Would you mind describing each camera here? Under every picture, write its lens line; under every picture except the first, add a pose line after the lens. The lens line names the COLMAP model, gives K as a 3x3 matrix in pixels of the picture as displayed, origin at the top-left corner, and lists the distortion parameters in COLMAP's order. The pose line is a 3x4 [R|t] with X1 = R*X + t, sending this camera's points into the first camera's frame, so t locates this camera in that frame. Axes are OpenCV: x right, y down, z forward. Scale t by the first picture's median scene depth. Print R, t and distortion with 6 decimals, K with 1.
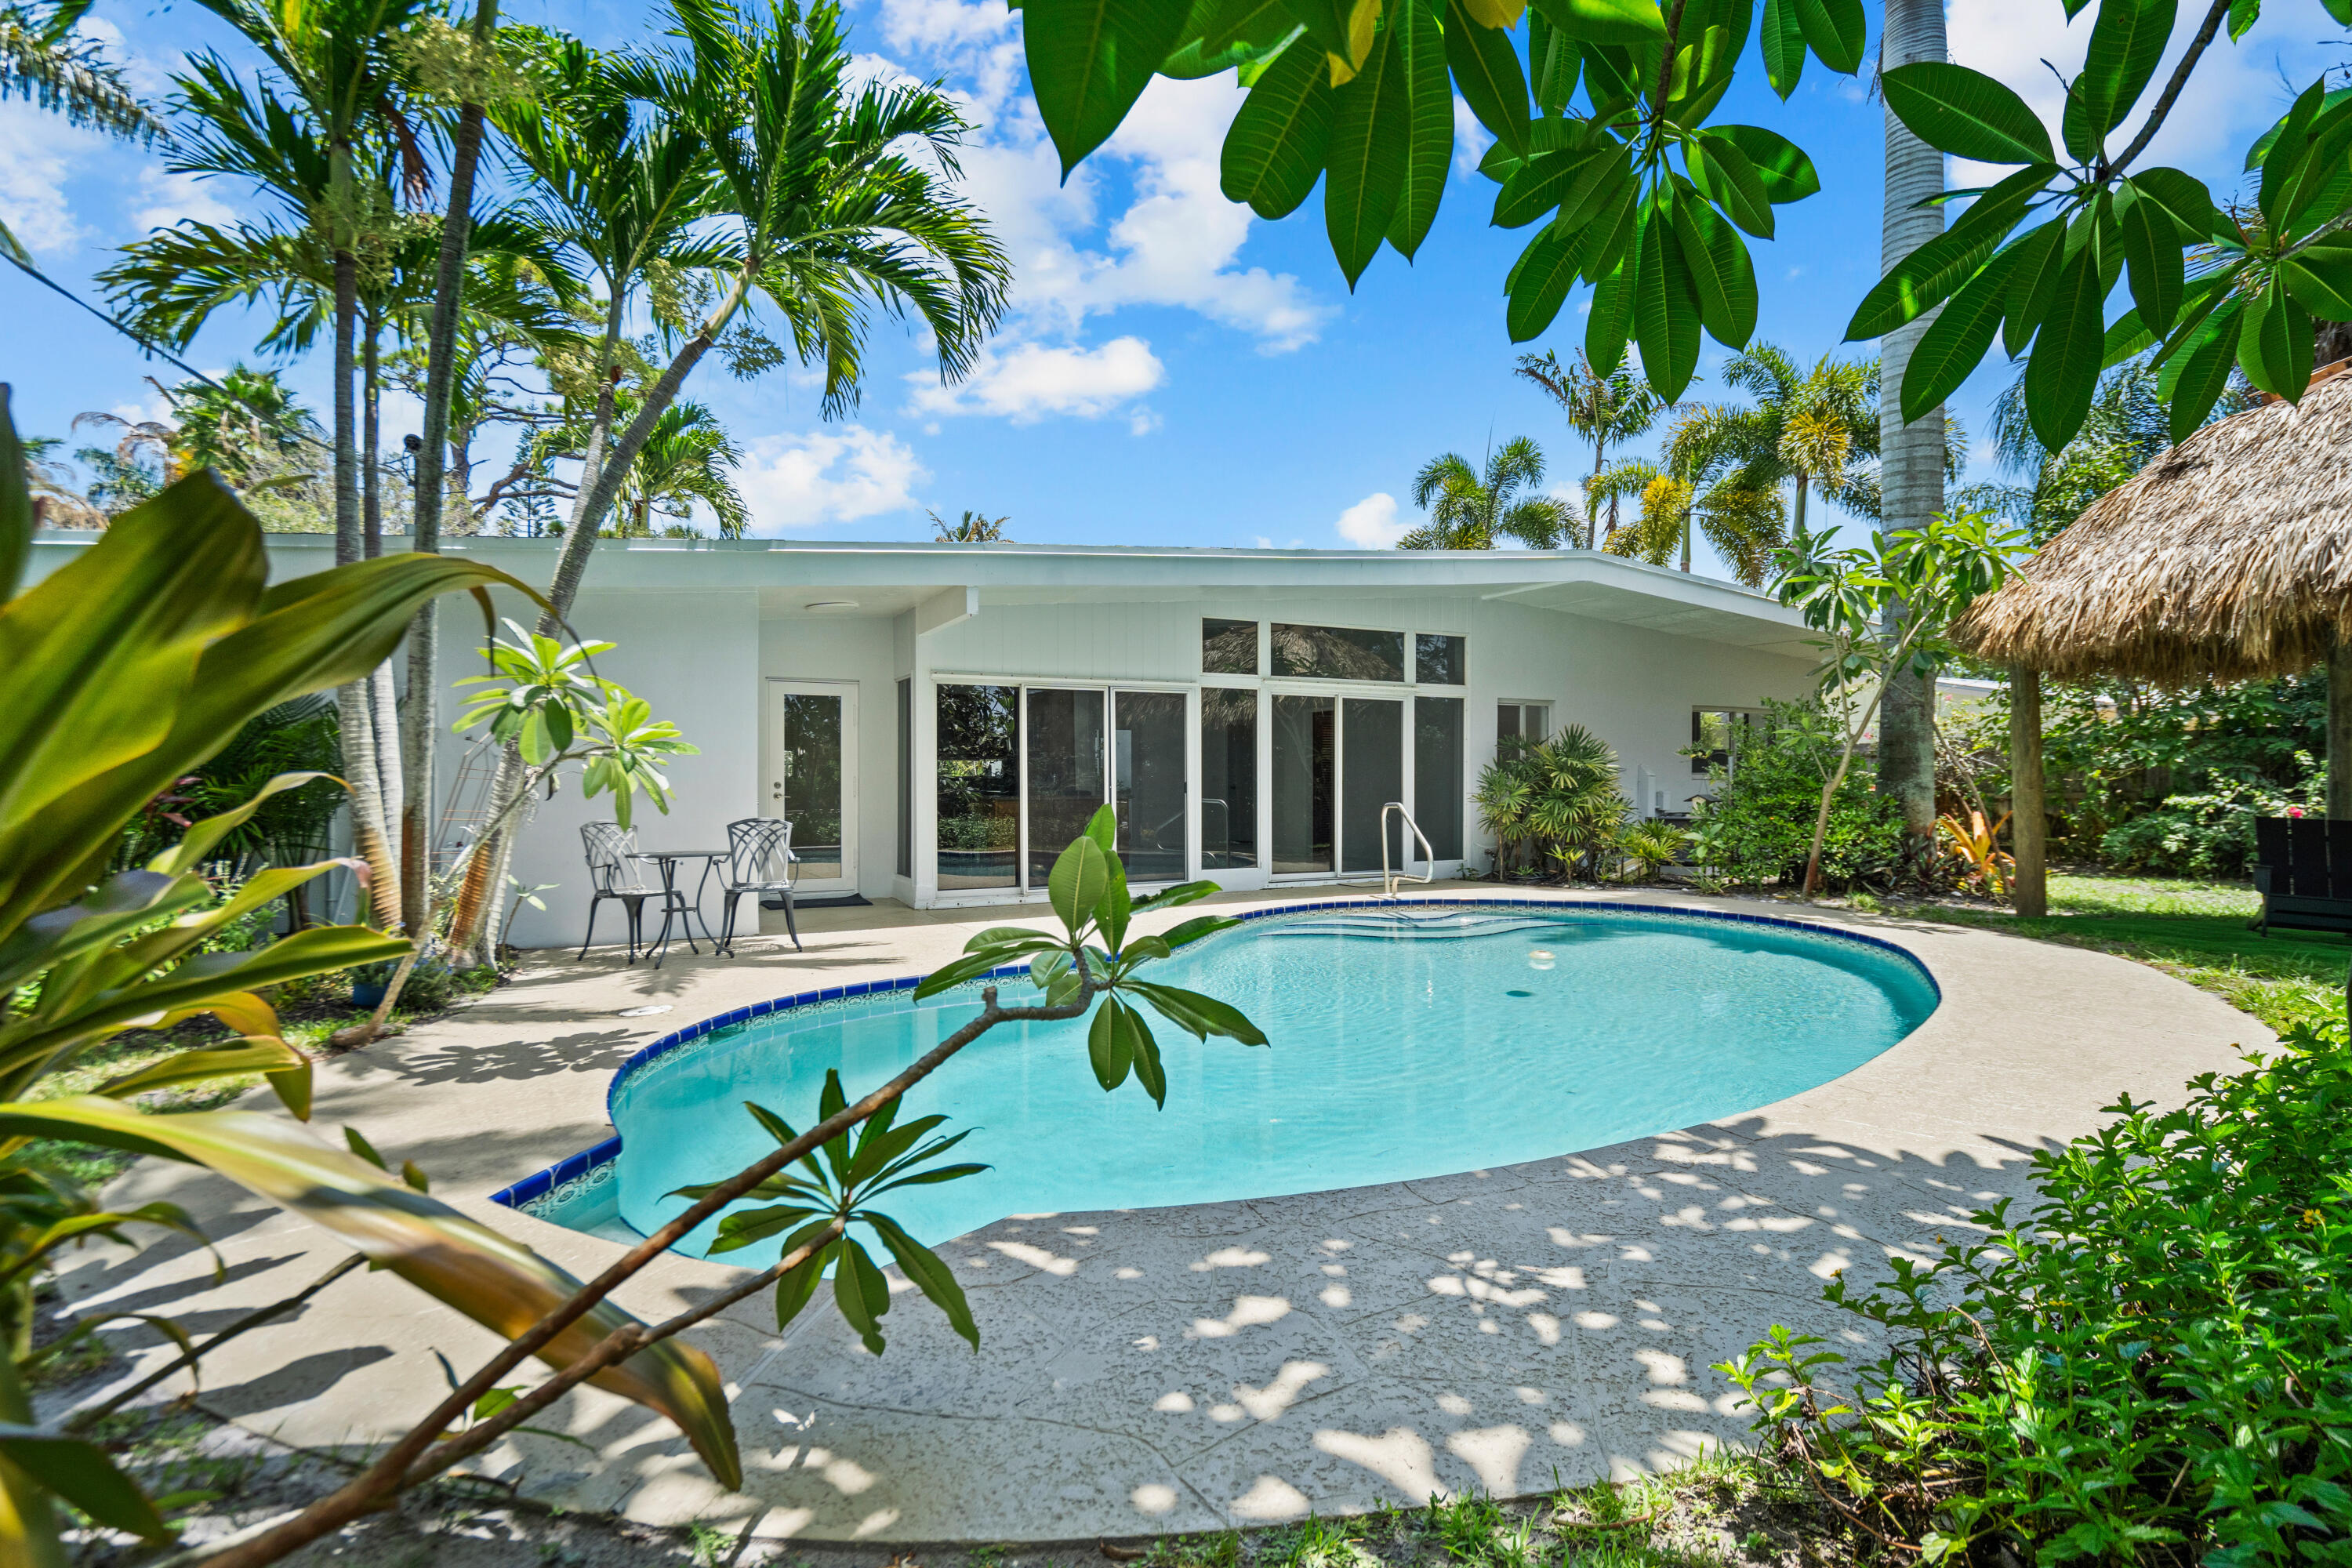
lens RADIAL K [[1083.3, 0, 1176.7], [0, 1083.3, 794.7], [0, 0, 1]] dist [-0.002064, 0.000321]
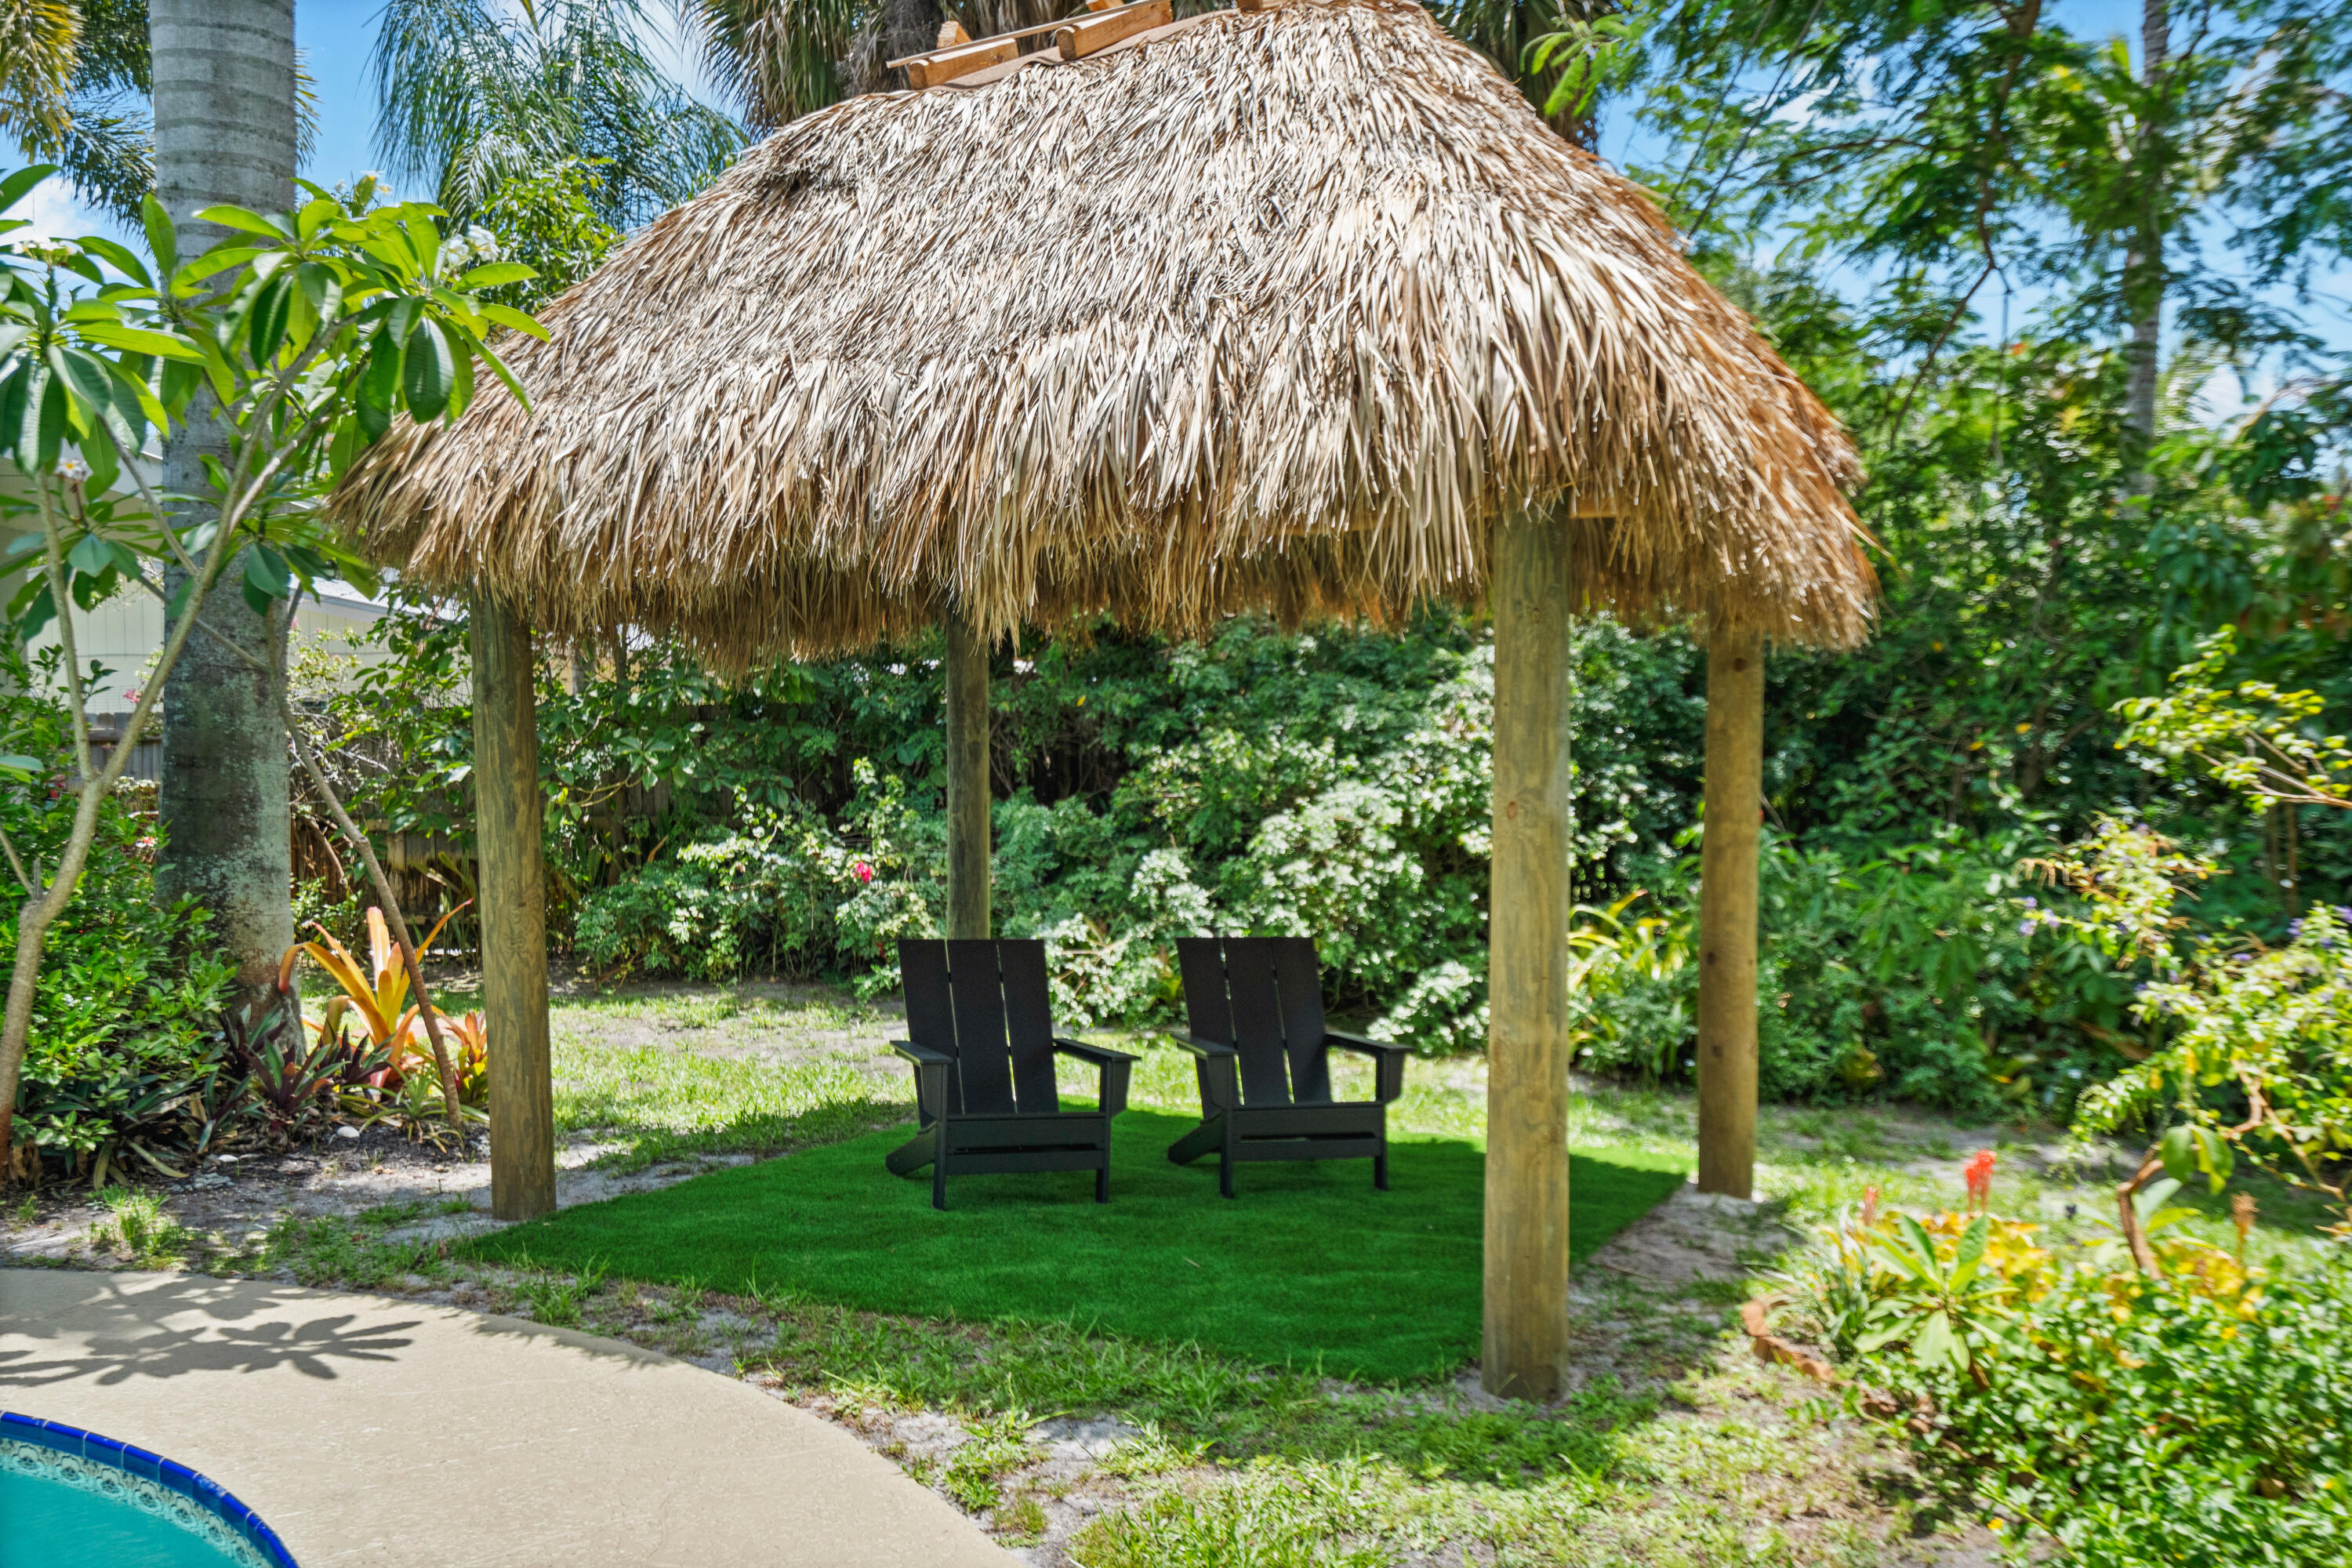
lens RADIAL K [[2035.9, 0, 1176.2], [0, 2035.9, 724.6], [0, 0, 1]] dist [0.003931, 0.002766]
pose [[0.503773, -0.012337, 0.863748, 0.243642], [0.023449, 0.999725, 0.000603, -0.066944], [-0.863518, 0.019950, 0.503924, 0.386298]]
